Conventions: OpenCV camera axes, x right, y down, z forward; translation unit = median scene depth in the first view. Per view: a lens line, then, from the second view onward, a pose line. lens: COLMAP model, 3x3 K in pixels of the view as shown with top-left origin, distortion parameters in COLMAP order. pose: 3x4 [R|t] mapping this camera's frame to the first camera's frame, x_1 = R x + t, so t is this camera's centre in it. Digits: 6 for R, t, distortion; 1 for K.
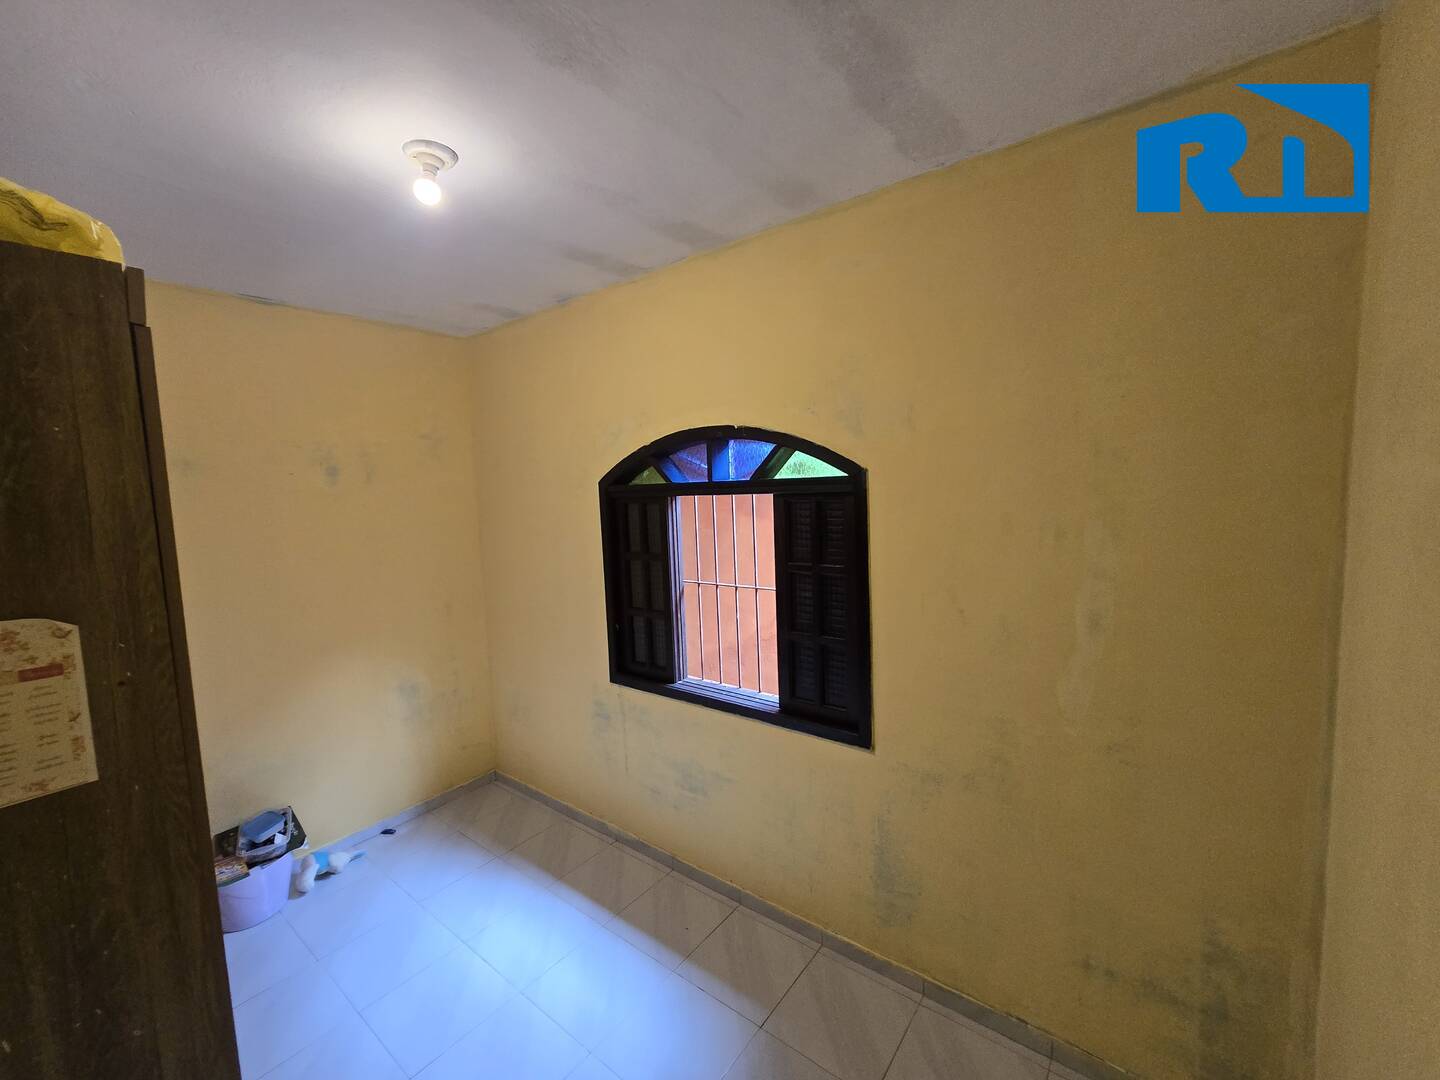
lens RADIAL K [[588.2, 0, 717.5], [0, 588.2, 540.8], [0, 0, 1]] dist [-0.001771, -0.000345]
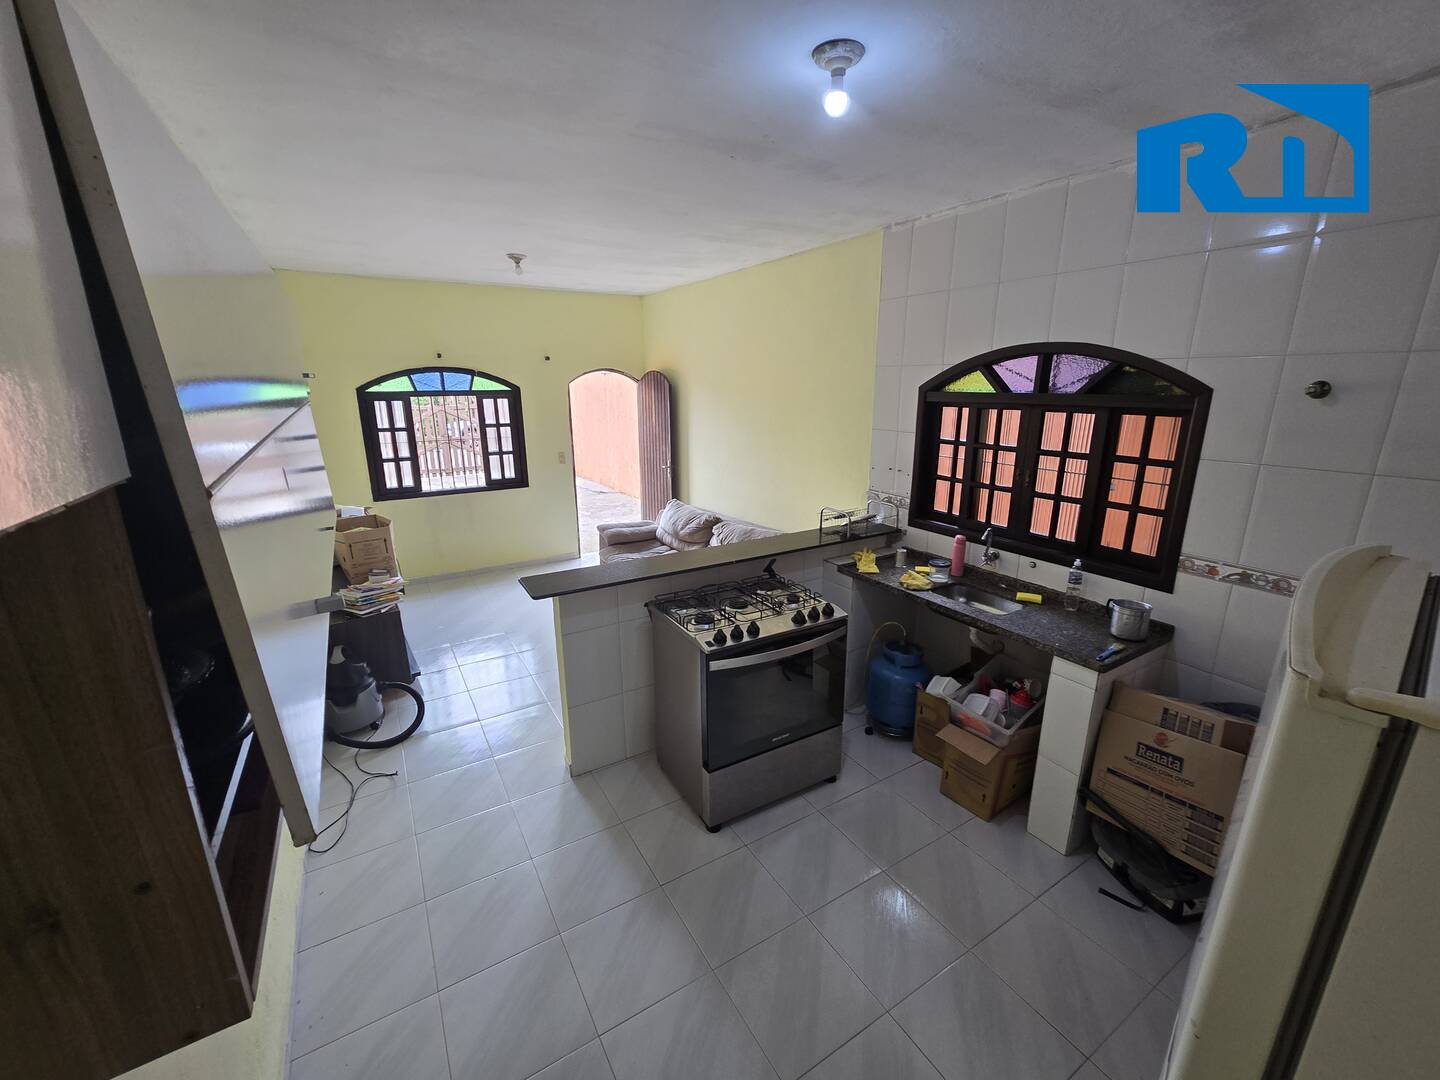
lens RADIAL K [[588.2, 0, 713.4], [0, 588.2, 537.0], [0, 0, 1]] dist [-0.001771, -0.000345]
pose [[0.364087, -0.212168, 0.906877, -1.809805], [0.072494, 0.977209, 0.199518, 0.073126], [-0.928539, -0.006899, 0.371170, -0.793873]]
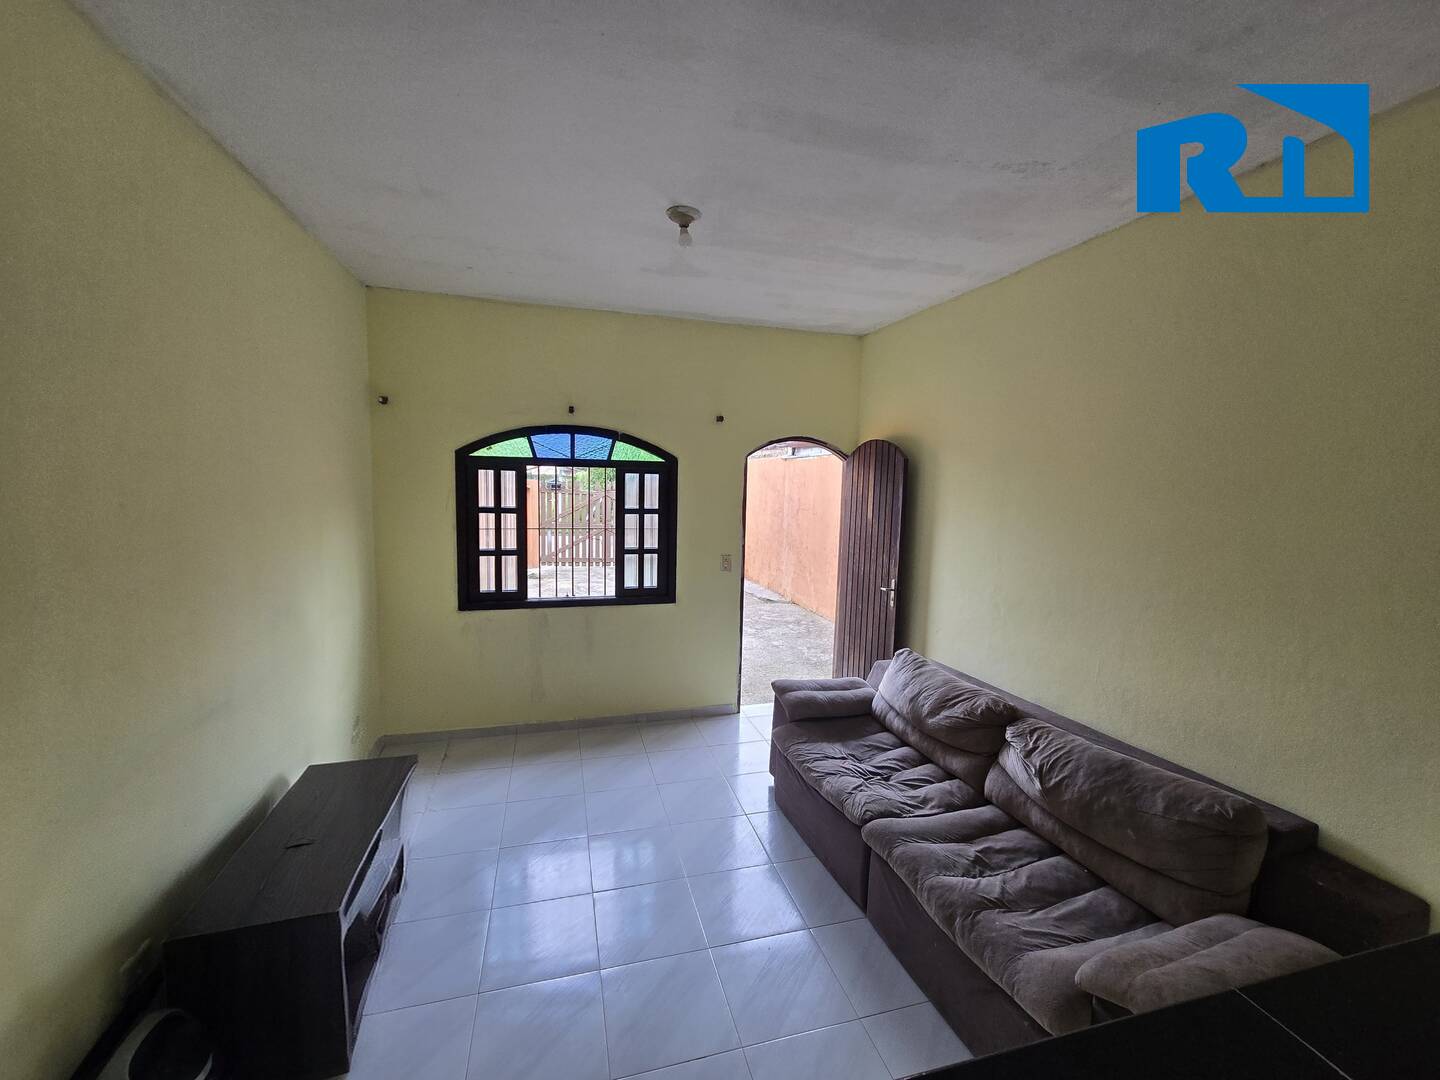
lens RADIAL K [[588.2, 0, 715.2], [0, 588.2, 540.3], [0, 0, 1]] dist [-0.001771, -0.000345]
pose [[0.600045, -0.039621, 0.798984, -1.054757], [0.023767, 0.999215, 0.031702, 0.077250], [-0.799613, -0.000033, 0.600516, -0.240854]]
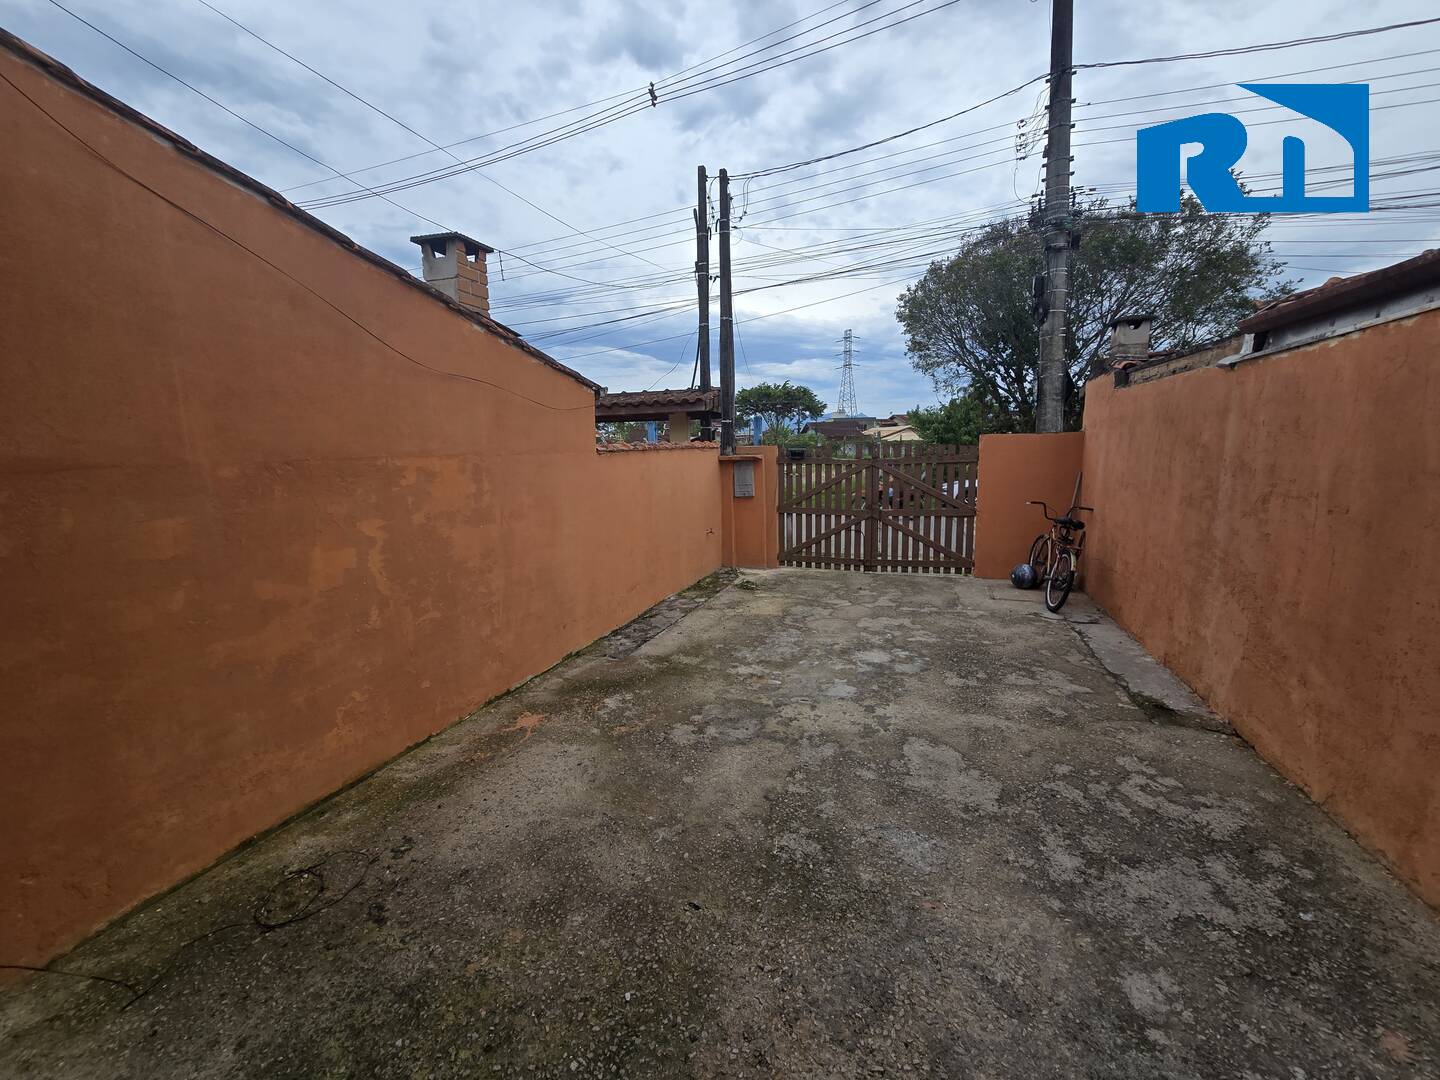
lens RADIAL K [[588.2, 0, 719.2], [0, 588.2, 534.3], [0, 0, 1]] dist [-0.001771, -0.000345]
pose [[0.946001, -0.038472, 0.321873, 0.559583], [0.019176, 0.997835, 0.062910, -0.007123], [-0.323597, -0.053341, 0.944690, 0.674334]]
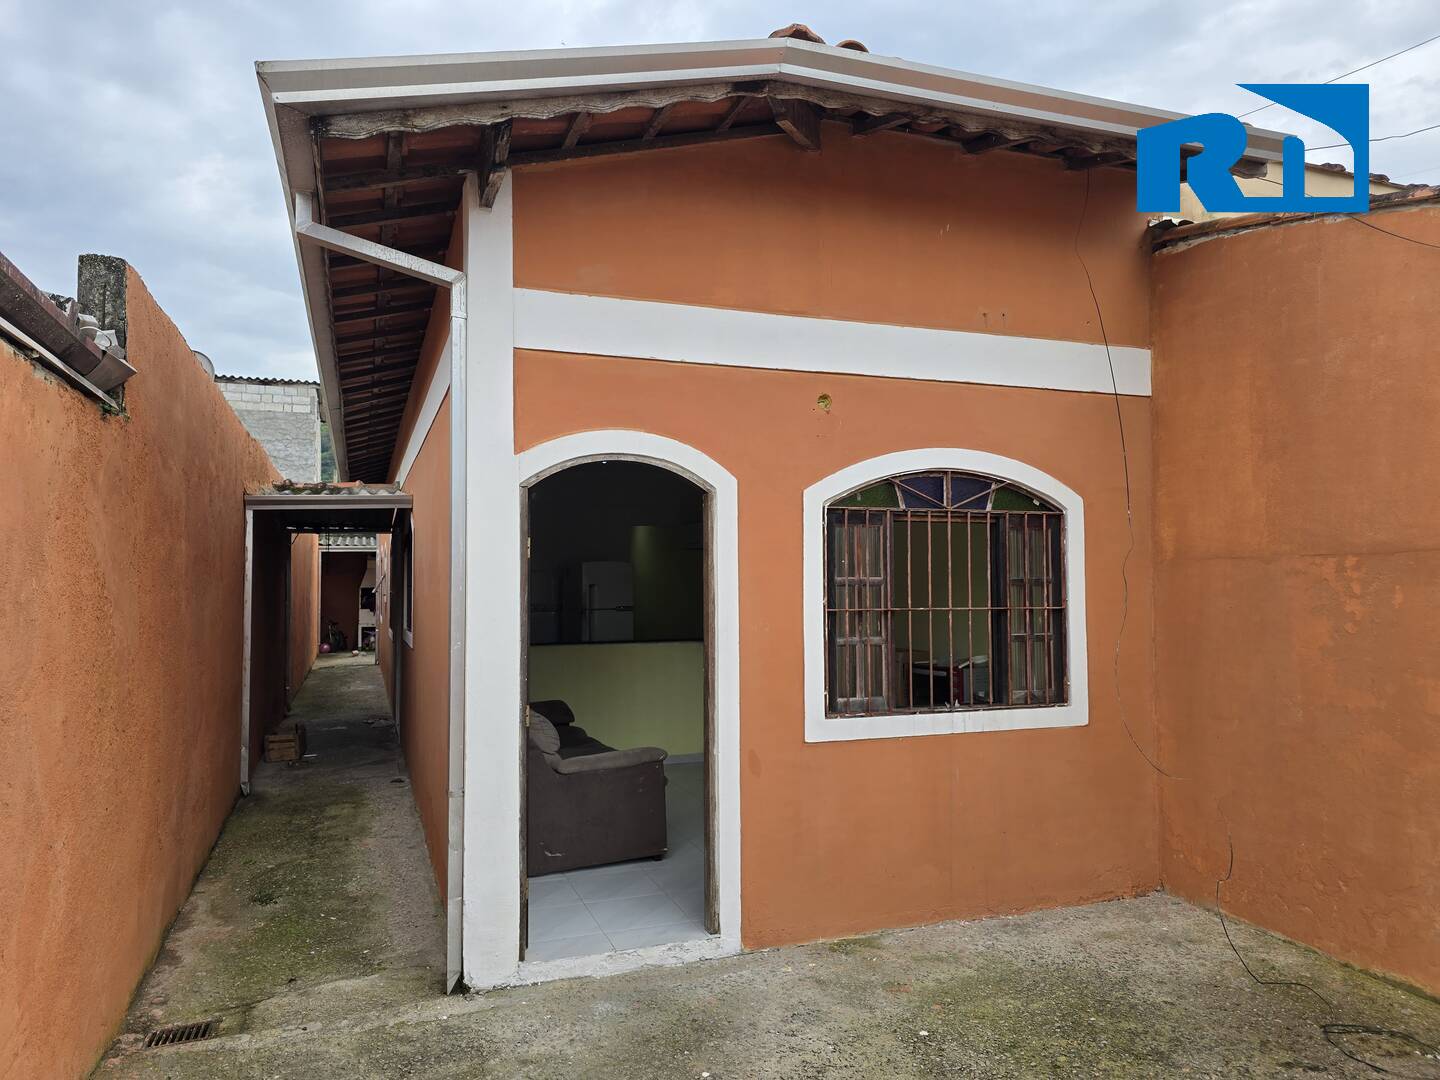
lens RADIAL K [[986.9, 0, 718.5], [0, 986.9, 536.3], [0, 0, 1]] dist [0.026487, -0.002425]
pose [[-0.524124, -0.002428, -0.851639, 1.861501], [-0.046422, 0.998591, 0.025723, -0.078190], [0.850376, 0.053017, -0.523498, 1.657650]]
